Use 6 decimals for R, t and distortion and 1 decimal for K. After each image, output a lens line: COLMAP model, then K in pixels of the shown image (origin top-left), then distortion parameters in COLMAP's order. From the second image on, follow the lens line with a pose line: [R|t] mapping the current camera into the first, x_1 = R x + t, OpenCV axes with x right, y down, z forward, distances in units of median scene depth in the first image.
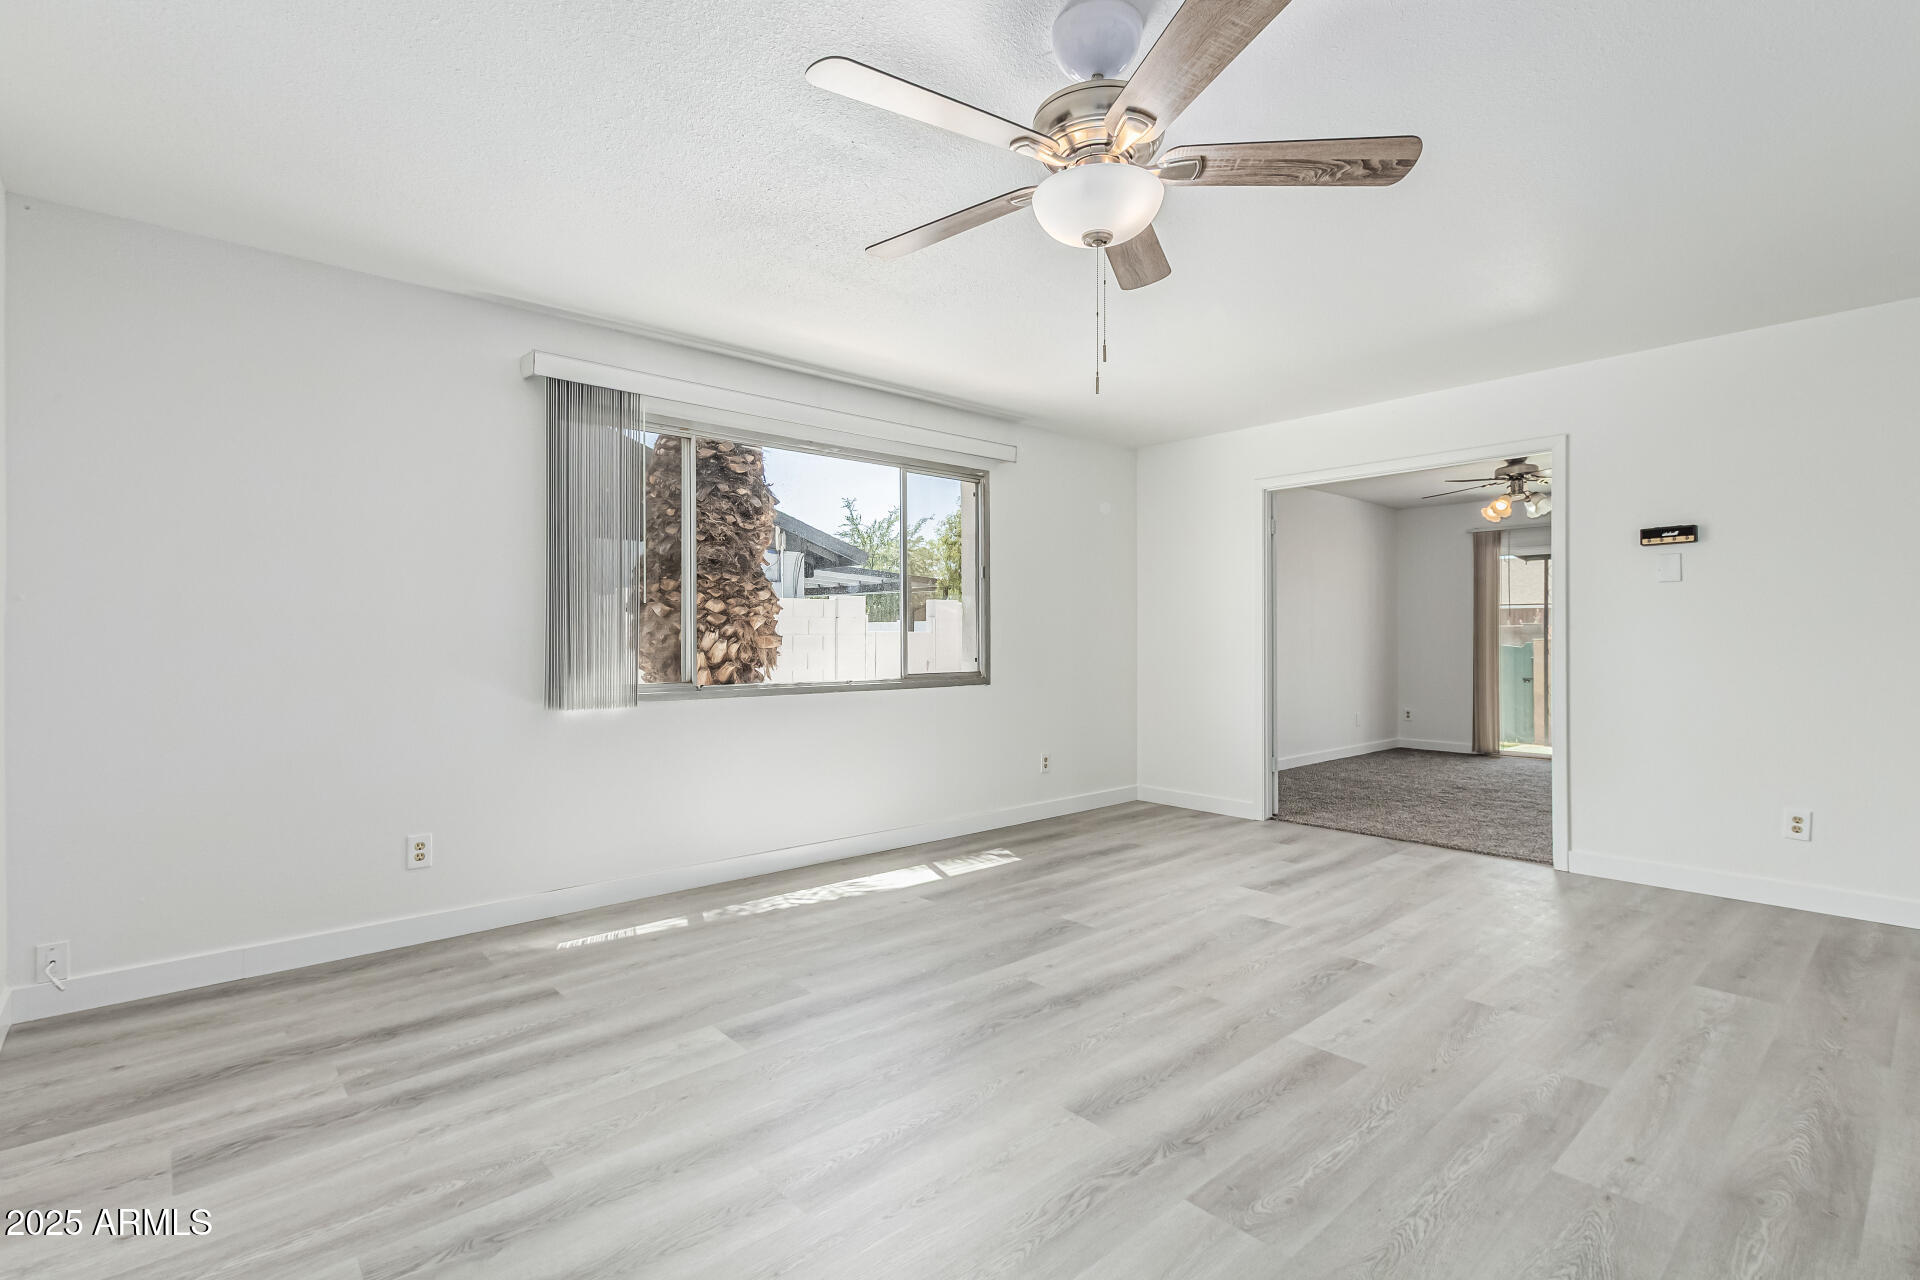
lens RADIAL K [[900.7, 0, 959.8], [0, 900.7, 637.7], [0, 0, 1]] dist [-0.006073, -0.001414]
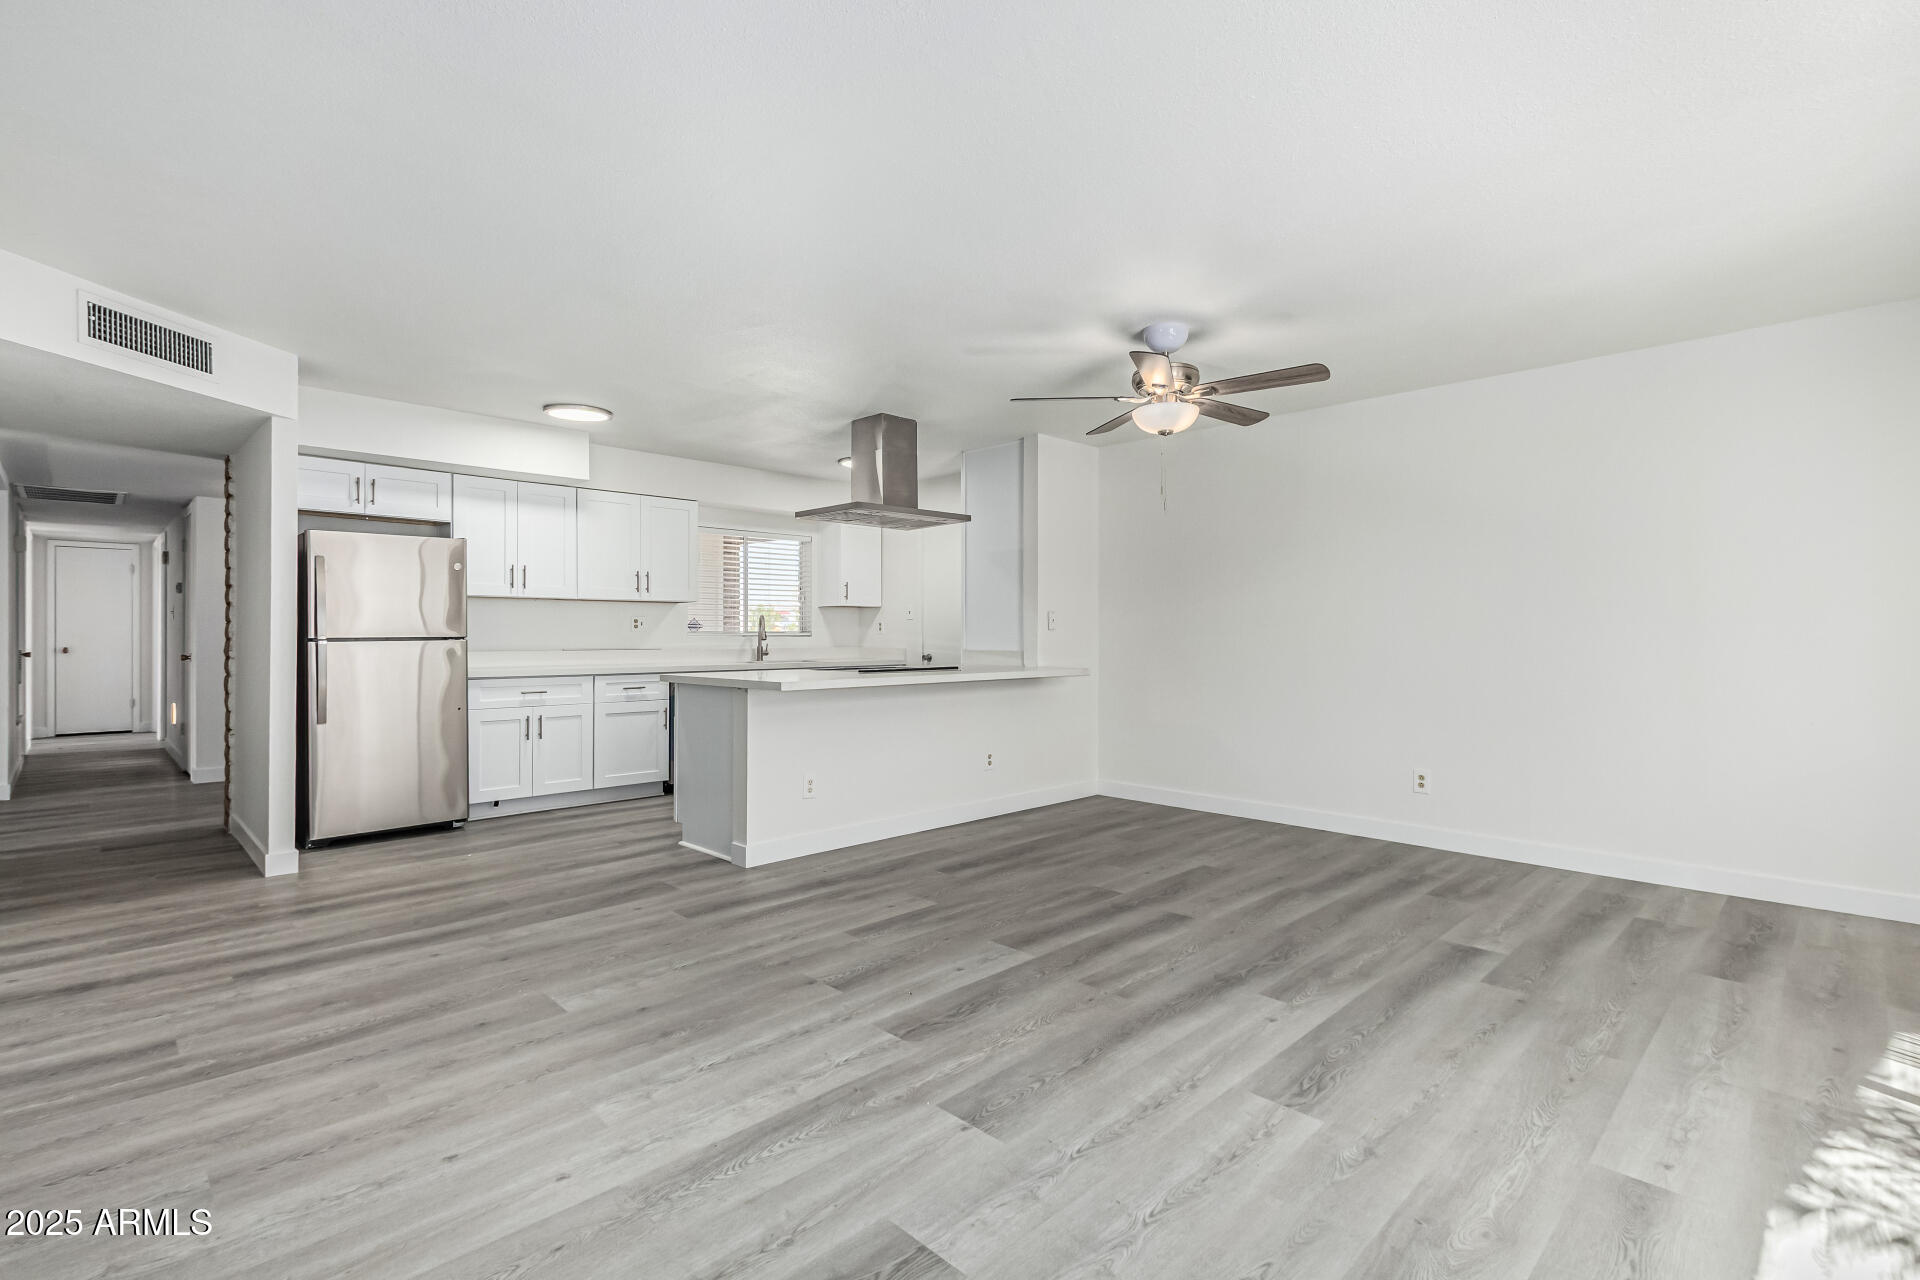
lens RADIAL K [[900.7, 0, 958.9], [0, 900.7, 632.3], [0, 0, 1]] dist [-0.006073, -0.001414]
pose [[-0.998987, 0.002427, -0.044936, 0.445035], [0.002161, 0.999980, 0.005958, -0.008317], [0.044950, 0.005855, -0.998972, 1.885129]]
